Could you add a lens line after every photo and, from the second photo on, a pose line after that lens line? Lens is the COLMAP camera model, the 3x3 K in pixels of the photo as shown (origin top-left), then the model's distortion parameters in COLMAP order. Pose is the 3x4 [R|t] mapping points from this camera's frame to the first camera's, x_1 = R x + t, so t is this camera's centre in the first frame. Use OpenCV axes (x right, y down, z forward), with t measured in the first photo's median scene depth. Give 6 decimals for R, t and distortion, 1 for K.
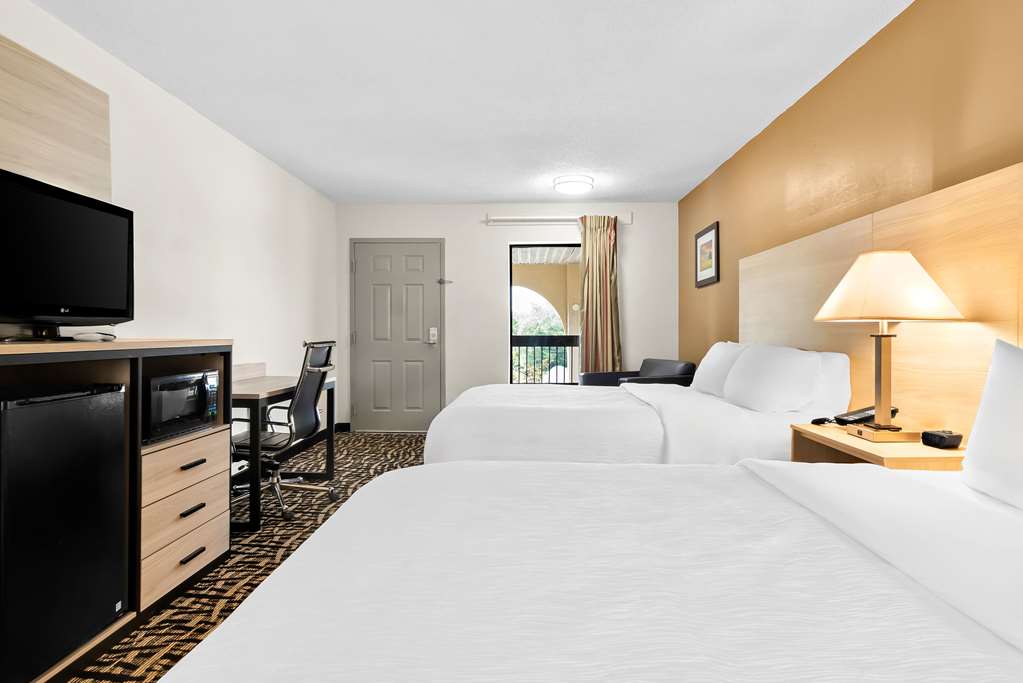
lens RADIAL K [[532.3, 0, 512.4], [0, 532.3, 331.3], [0, 0, 1]] dist [-0.015105, 0.002574]
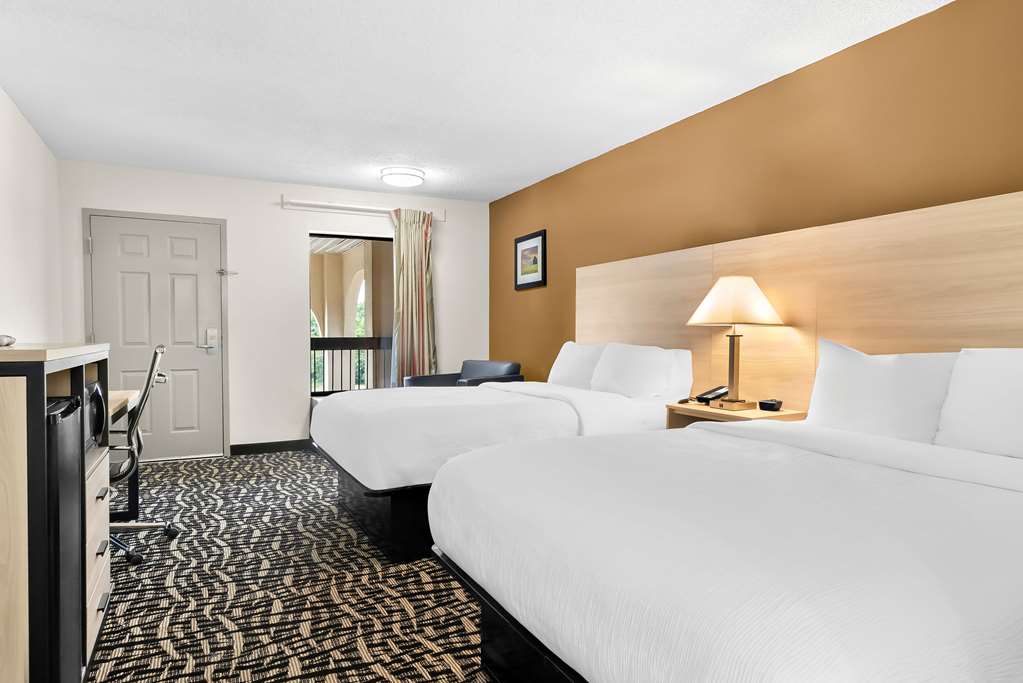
lens RADIAL K [[623.1, 0, 519.2], [0, 623.1, 345.6], [0, 0, 1]] dist [-0.019049, -0.000833]
pose [[0.881848, -0.010307, 0.471421, -0.224923], [0.000424, 0.999778, 0.021066, -0.000240], [-0.471534, -0.018377, 0.881657, -0.073699]]
